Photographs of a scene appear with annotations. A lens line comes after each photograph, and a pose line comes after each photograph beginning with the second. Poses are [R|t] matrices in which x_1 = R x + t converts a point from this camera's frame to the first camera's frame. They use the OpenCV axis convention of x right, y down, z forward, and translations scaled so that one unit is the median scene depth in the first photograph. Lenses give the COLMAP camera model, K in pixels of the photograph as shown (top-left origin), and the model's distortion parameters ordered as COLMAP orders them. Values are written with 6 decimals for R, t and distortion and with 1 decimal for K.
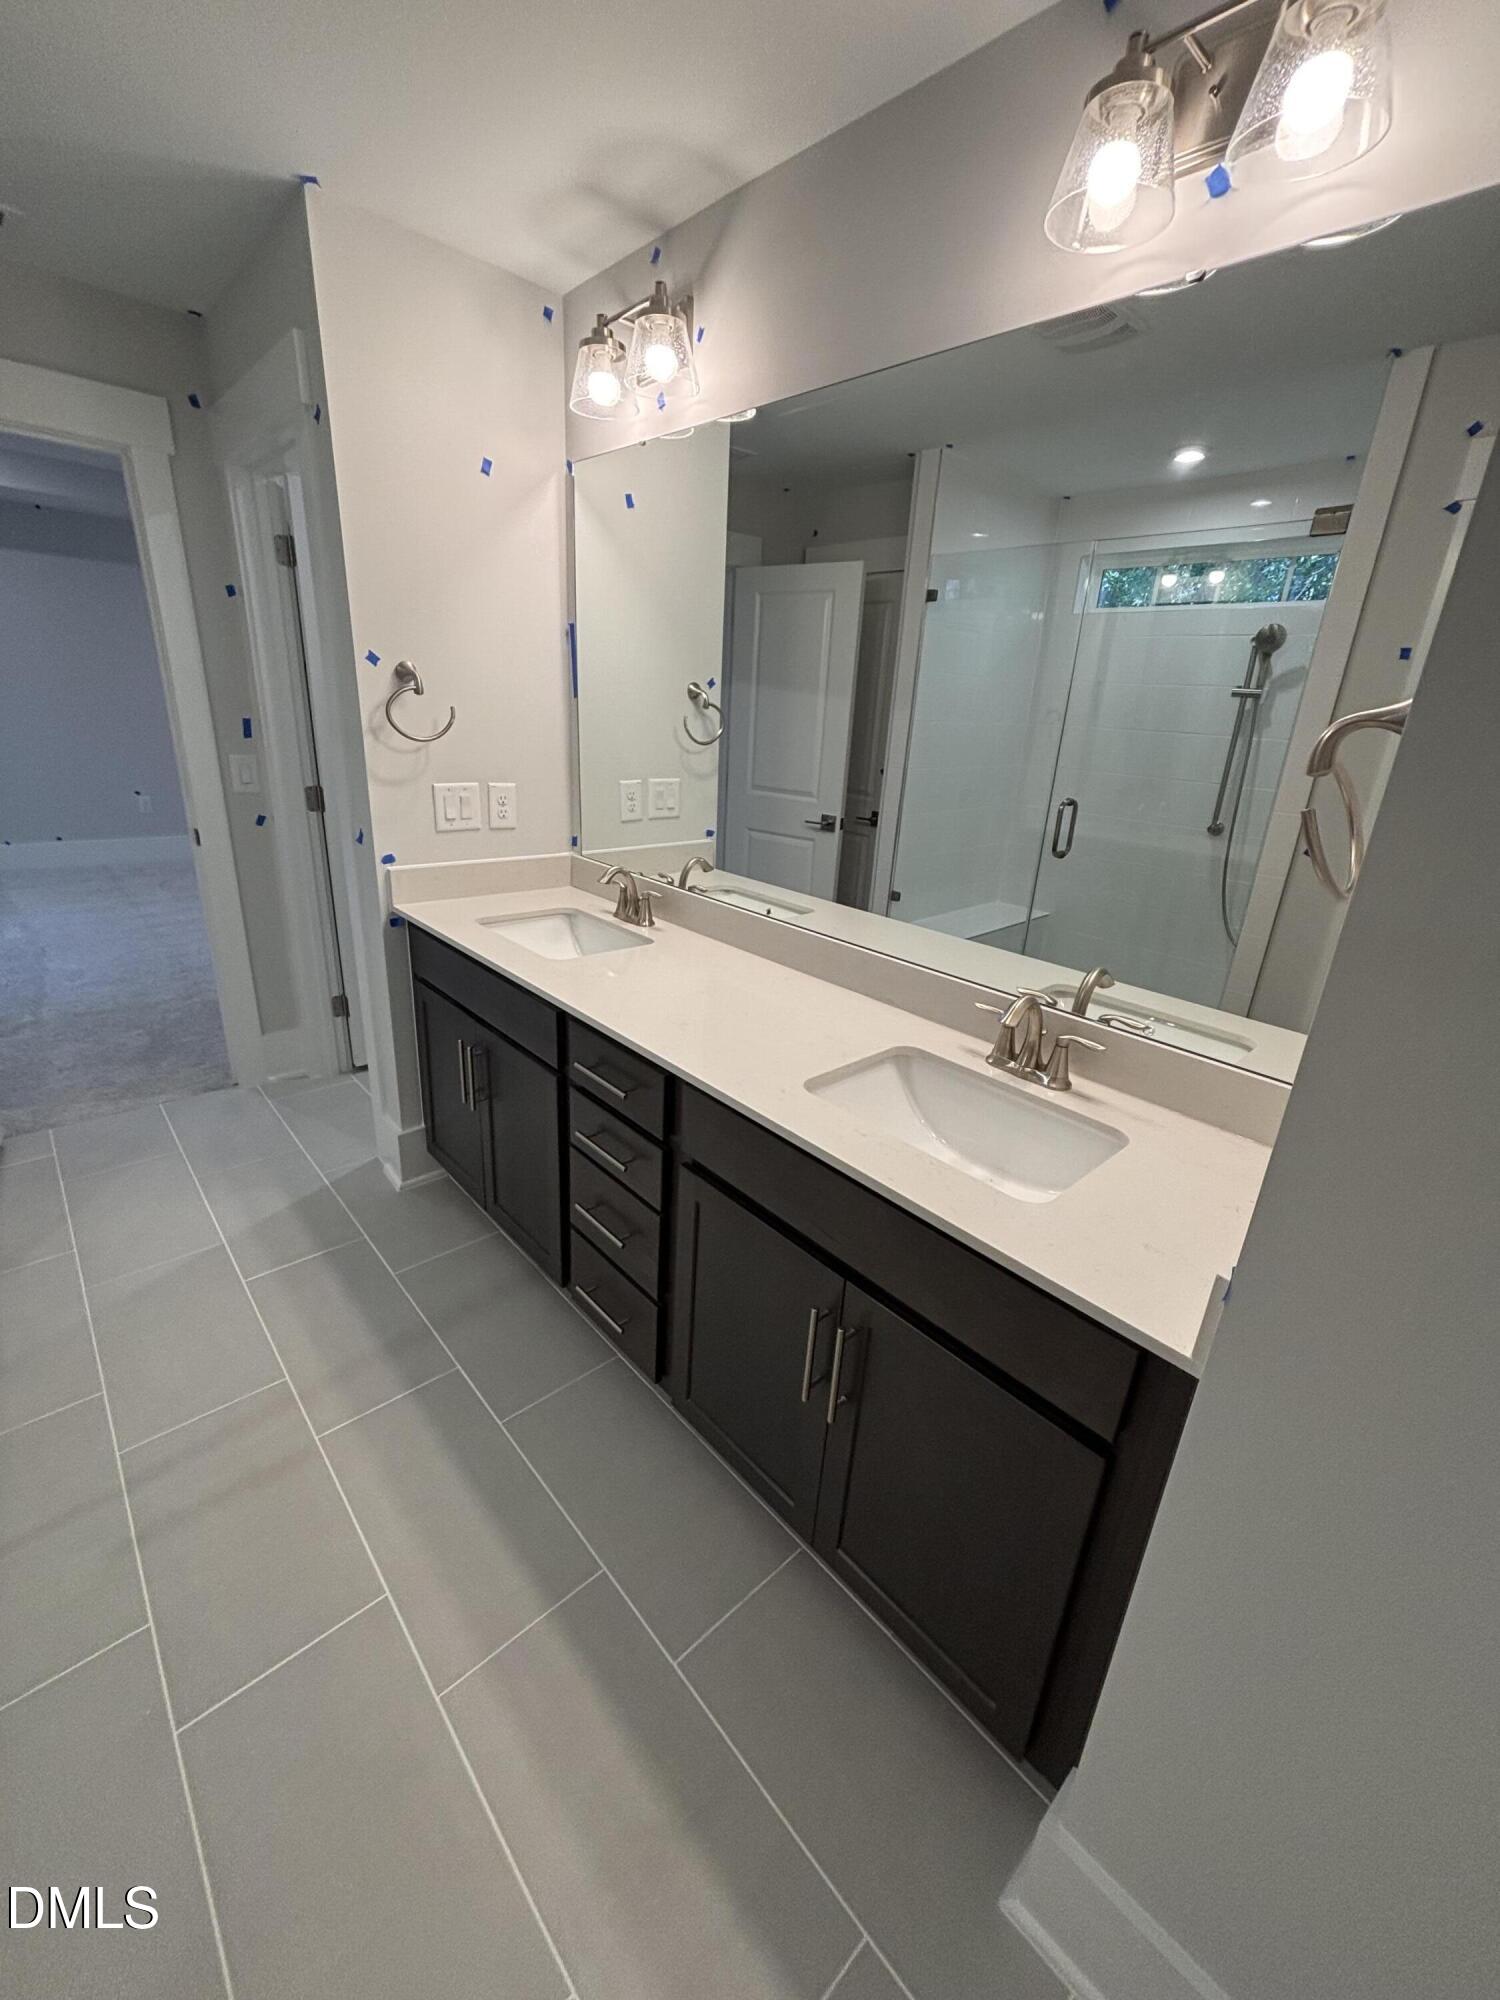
lens RADIAL K [[805.1, 0, 757.3], [0, 805.1, 1001.3], [0, 0, 1]] dist [0.000089, 0.000011]
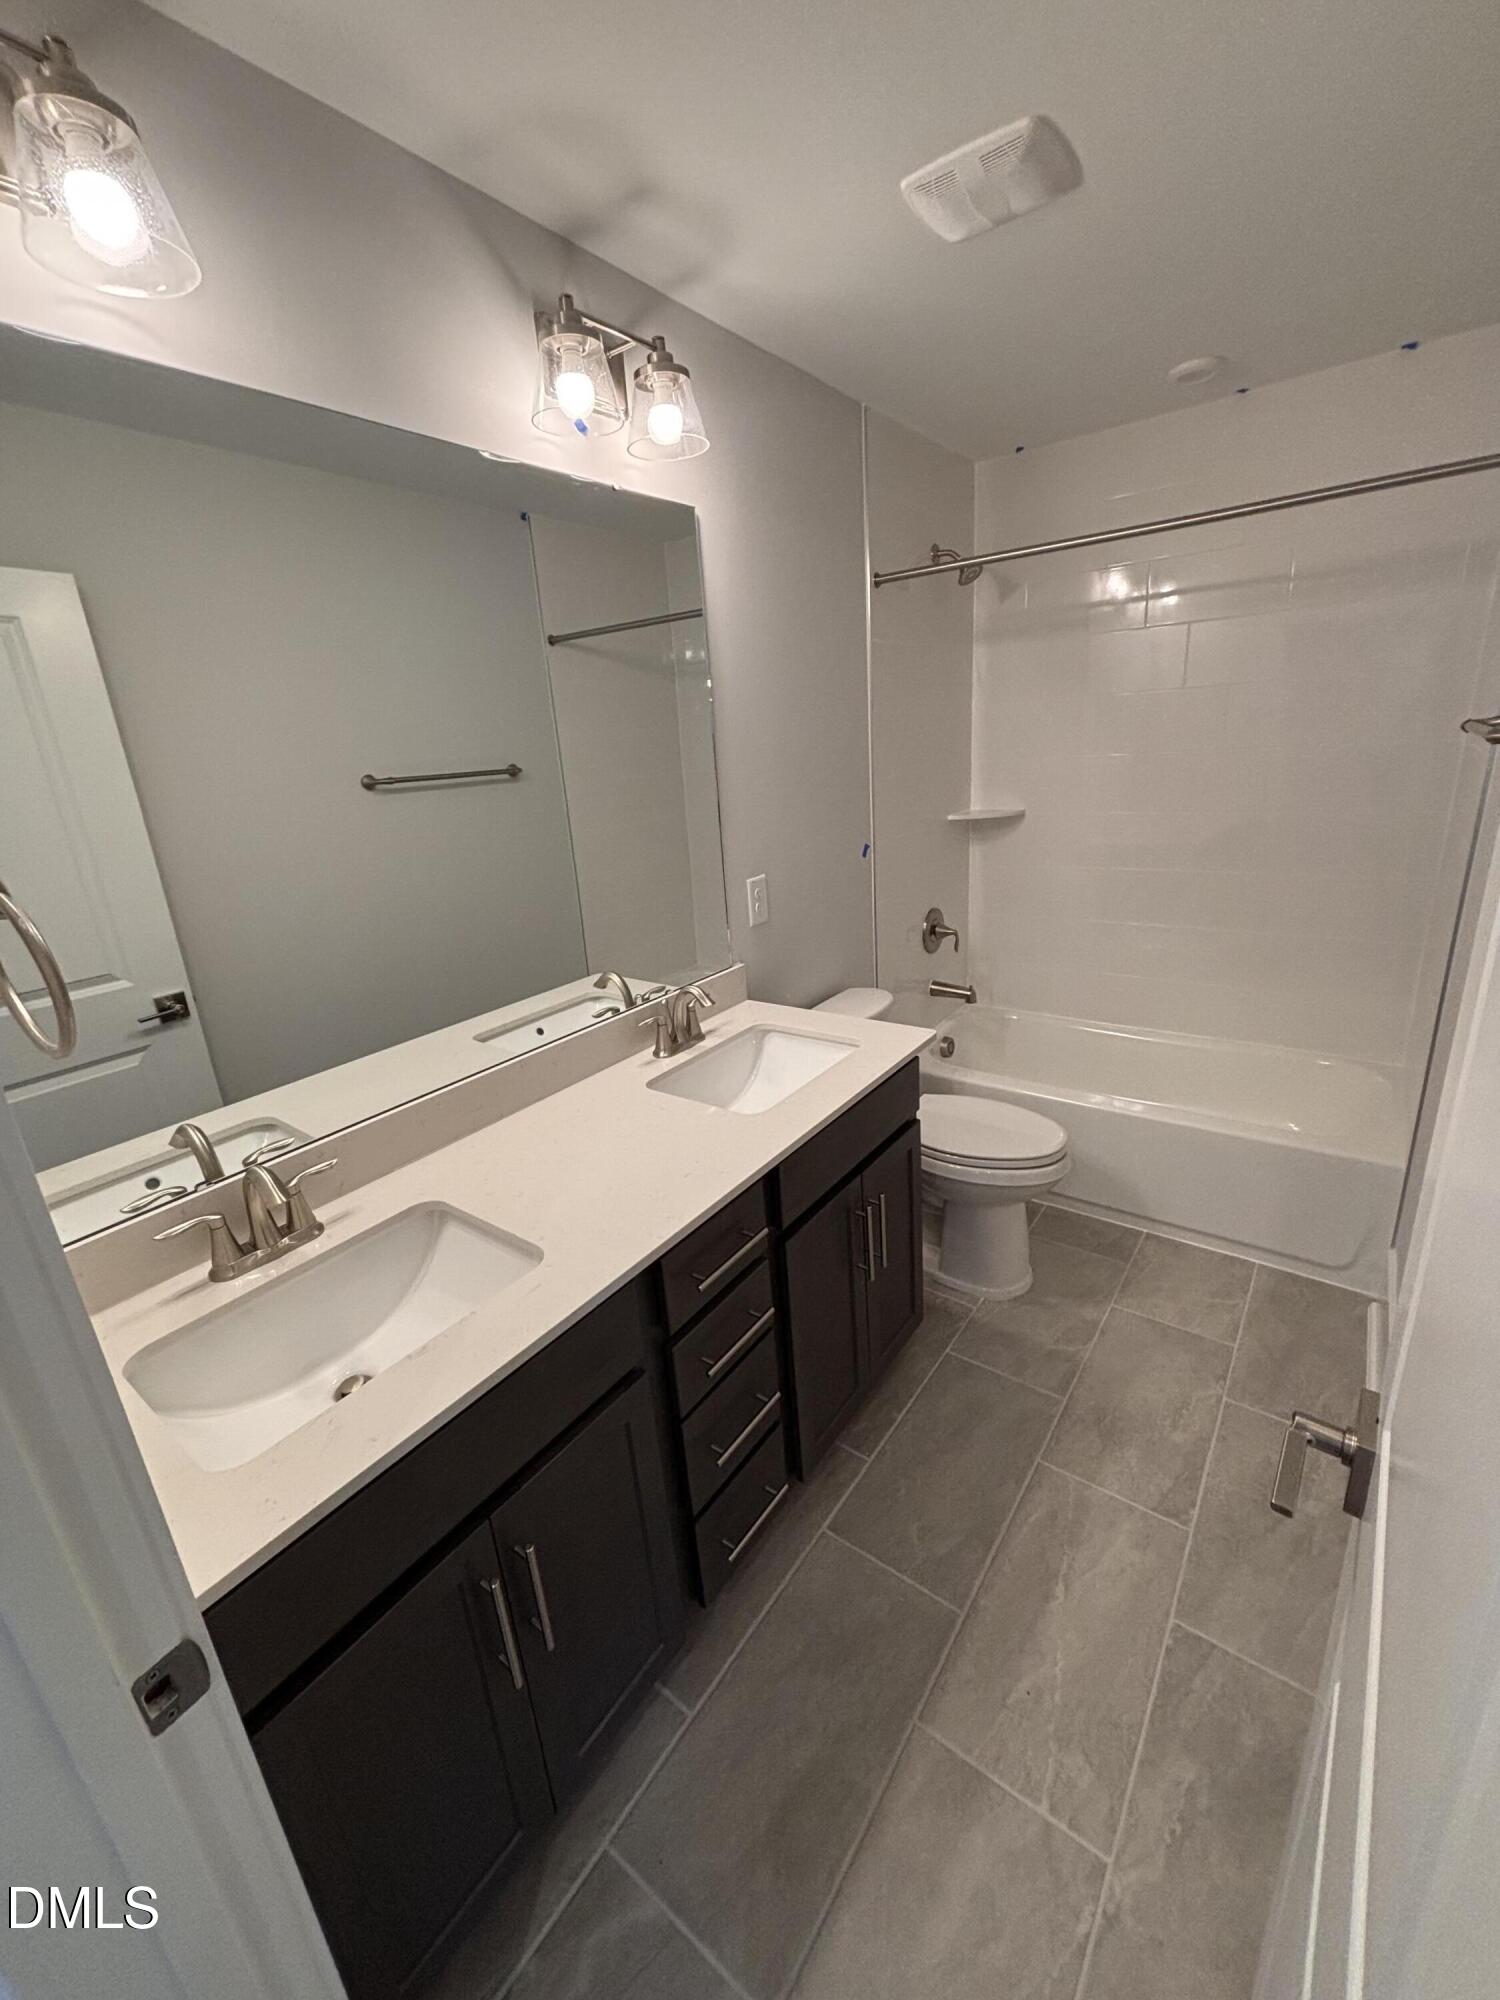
lens RADIAL K [[805.1, 0, 758.3], [0, 805.1, 998.8], [0, 0, 1]] dist [0.000089, 0.000011]
pose [[-0.172503, -0.289918, 0.941377, -0.584242], [0.443402, 0.830543, 0.337035, -0.237341], [-0.879567, 0.475548, -0.014721, 0.597120]]
